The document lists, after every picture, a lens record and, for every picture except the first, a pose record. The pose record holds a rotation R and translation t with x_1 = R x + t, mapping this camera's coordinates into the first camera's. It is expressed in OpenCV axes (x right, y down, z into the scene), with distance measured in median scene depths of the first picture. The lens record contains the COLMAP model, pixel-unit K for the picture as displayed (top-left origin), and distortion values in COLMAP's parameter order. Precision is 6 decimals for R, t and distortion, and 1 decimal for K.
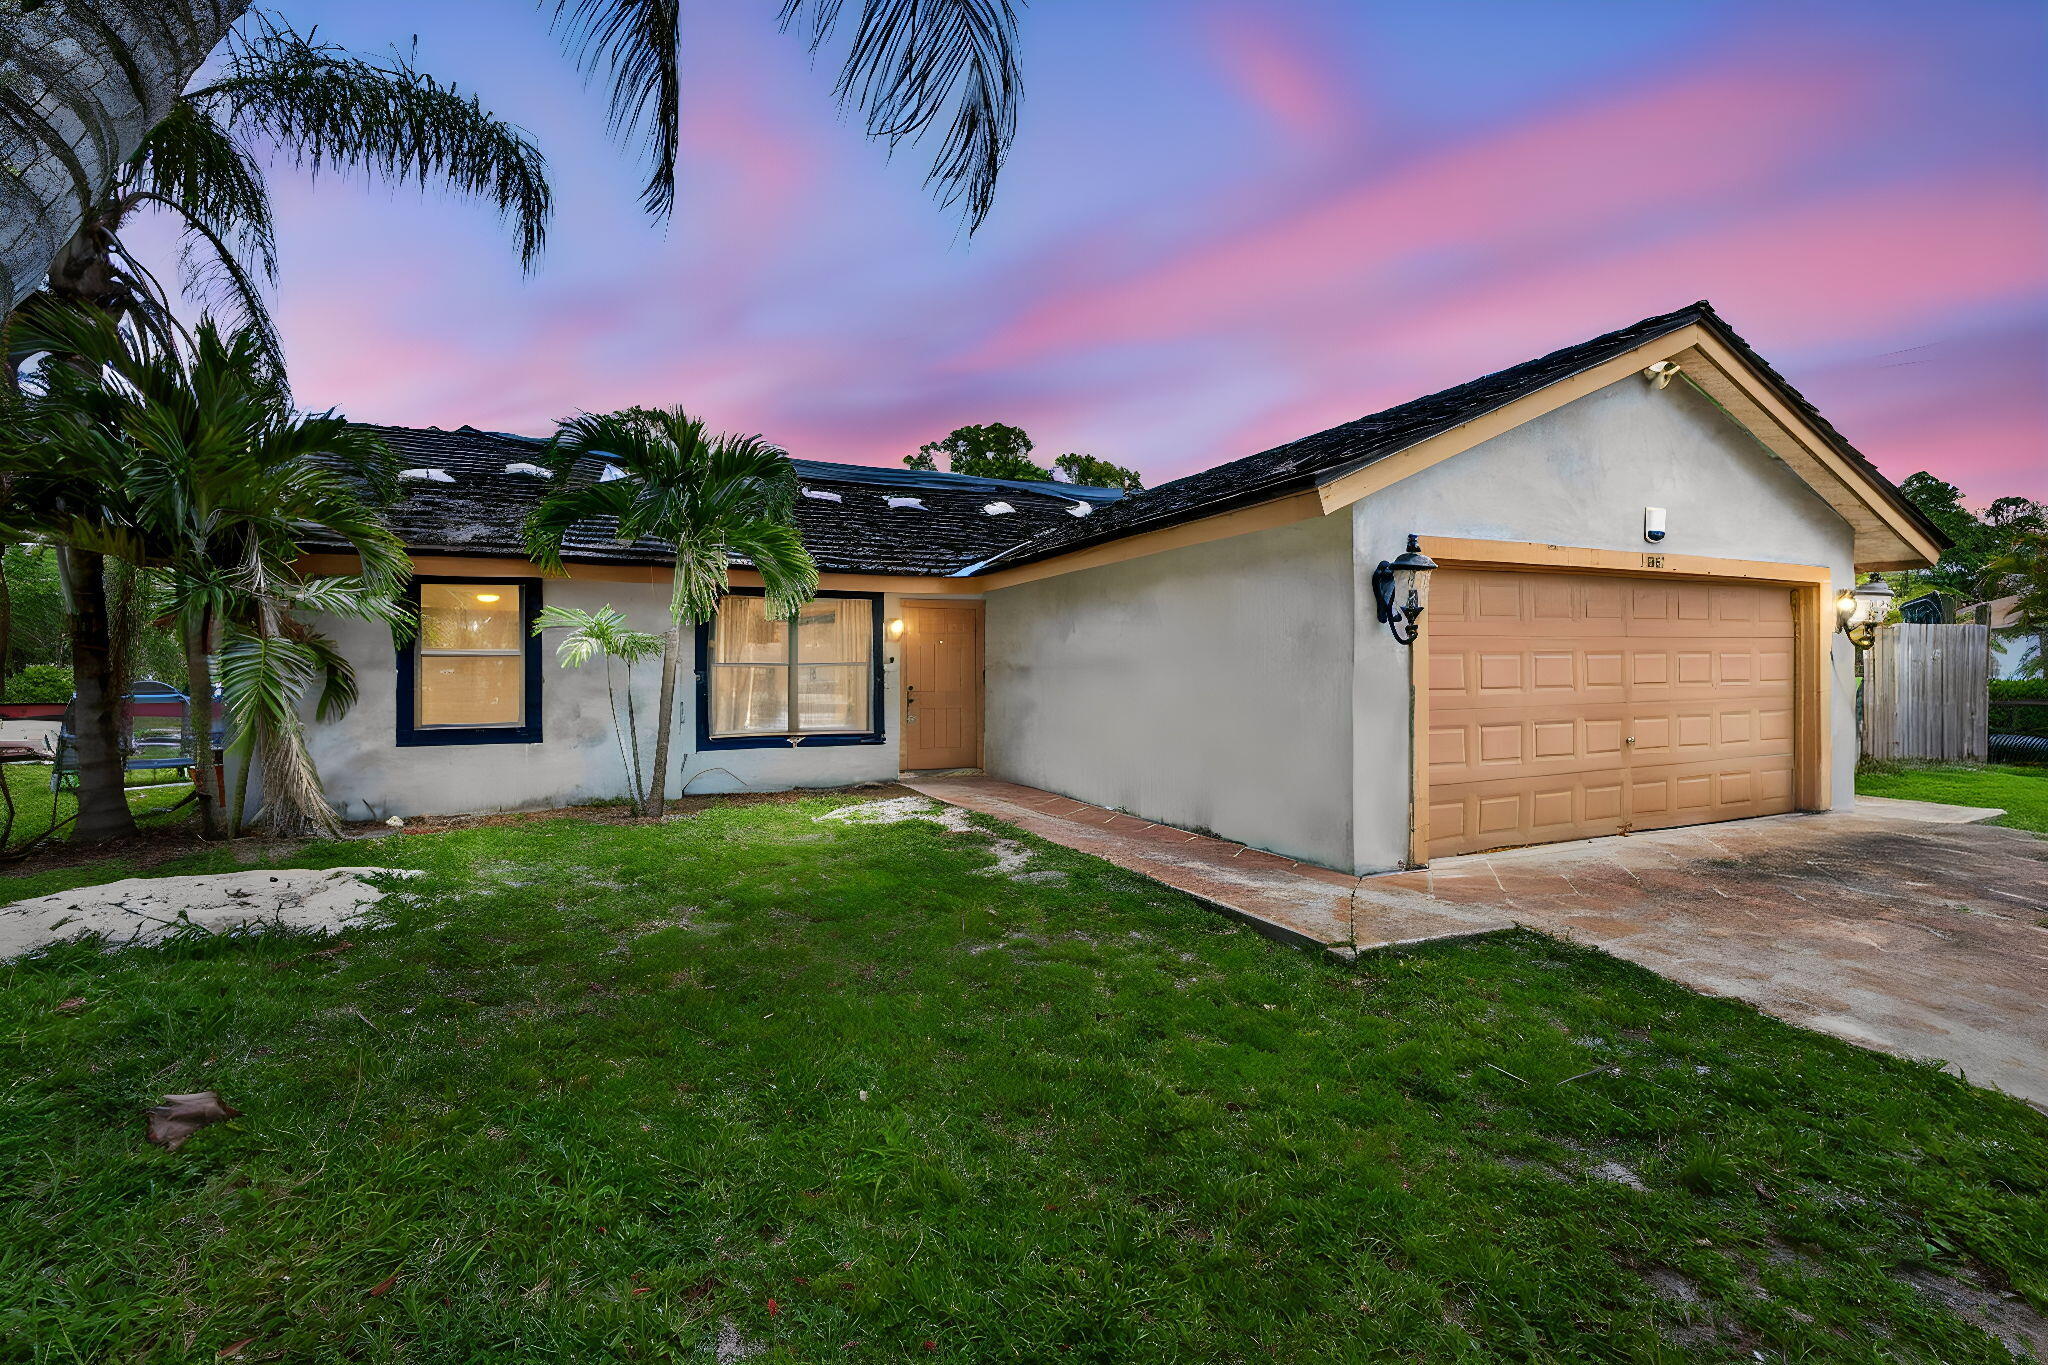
lens RADIAL K [[929.9, 0, 1028.3], [0, 929.9, 673.3], [0, 0, 1]] dist [-0.001647, -0.000547]
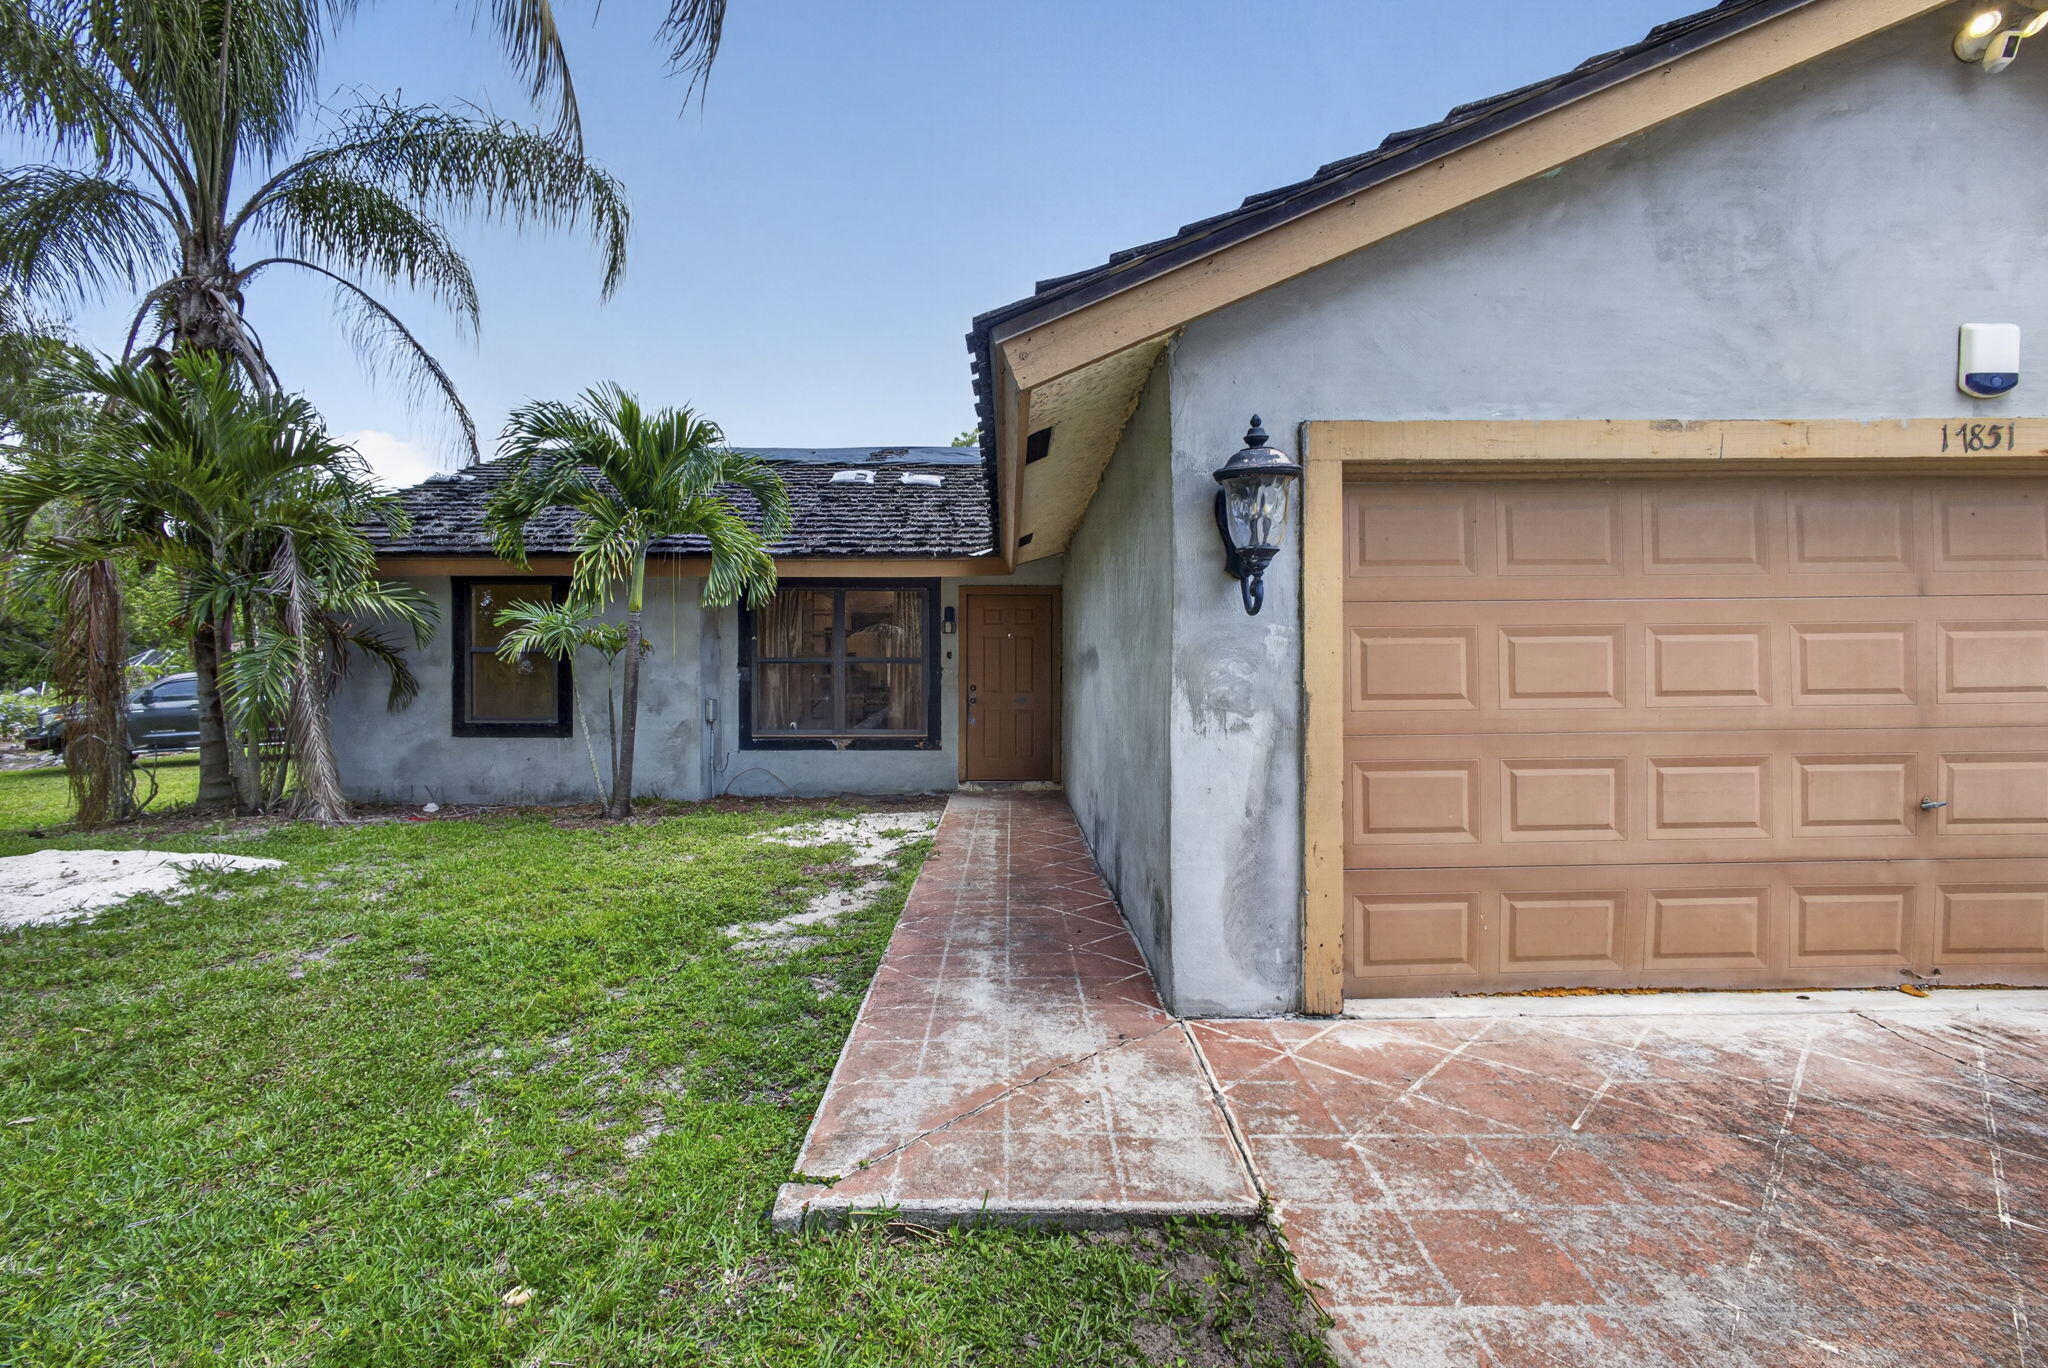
lens RADIAL K [[921.0, 0, 1001.6], [0, 921.0, 672.1], [0, 0, 1]] dist [-0.011036, 0.005670]
pose [[0.909073, 0.002123, -0.416632, 0.381180], [-0.002123, 0.999998, 0.000465, 0.001938], [0.416632, 0.000462, 0.909075, 0.332117]]
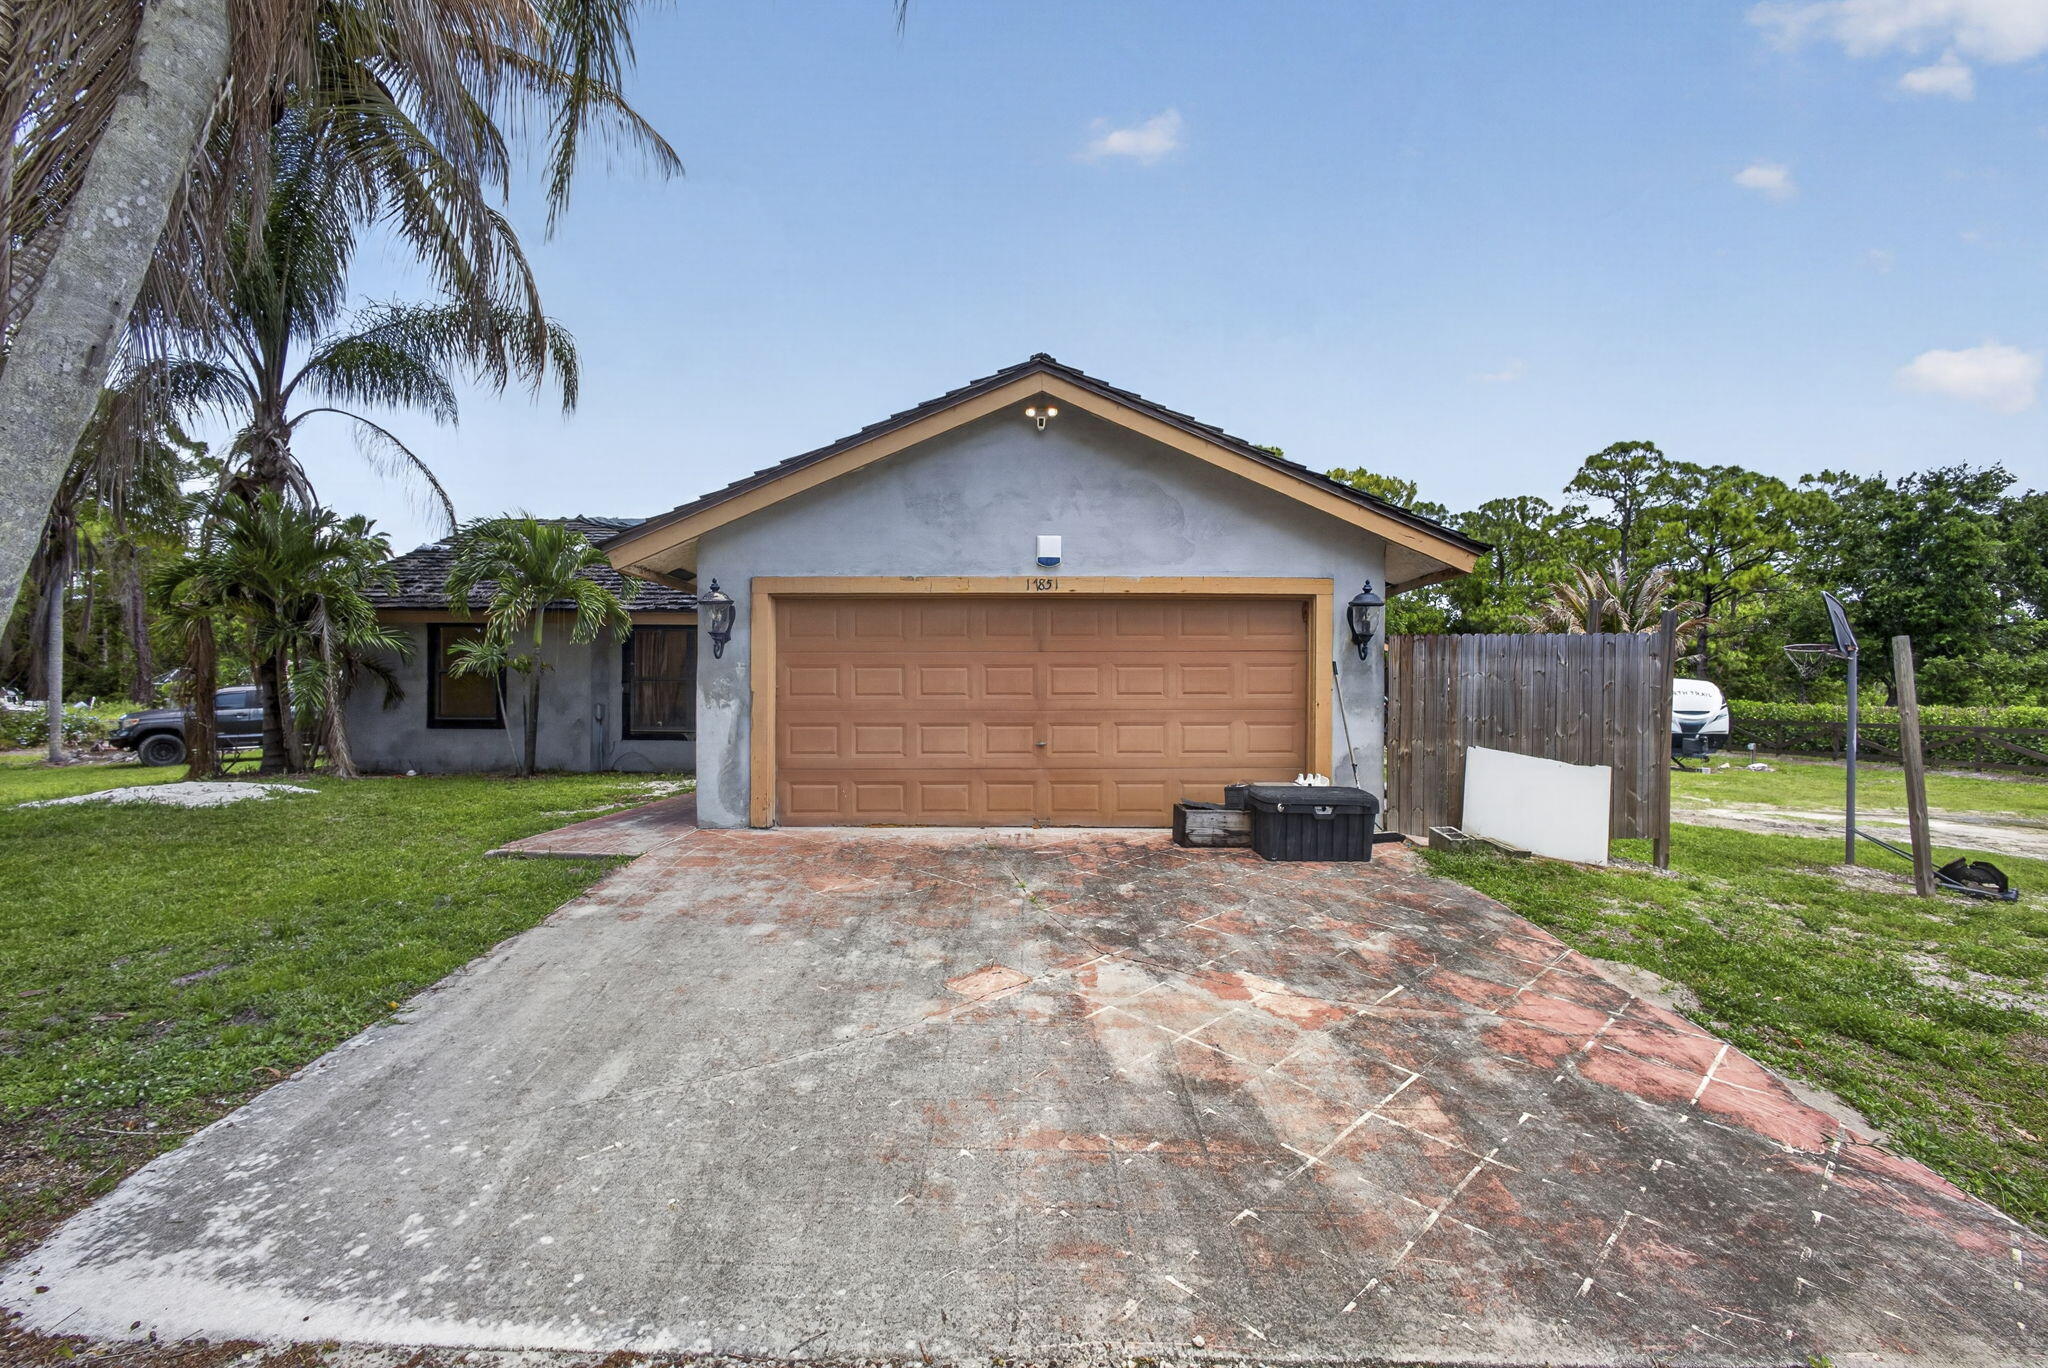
lens RADIAL K [[937.6, 0, 1003.3], [0, 937.6, 695.5], [0, 0, 1]] dist [-0.001869, 0.000181]
pose [[0.899887, 0.008320, -0.436044, 1.048093], [-0.008994, 0.999959, 0.000518, 0.013028], [0.436031, 0.003456, 0.899925, -0.037900]]
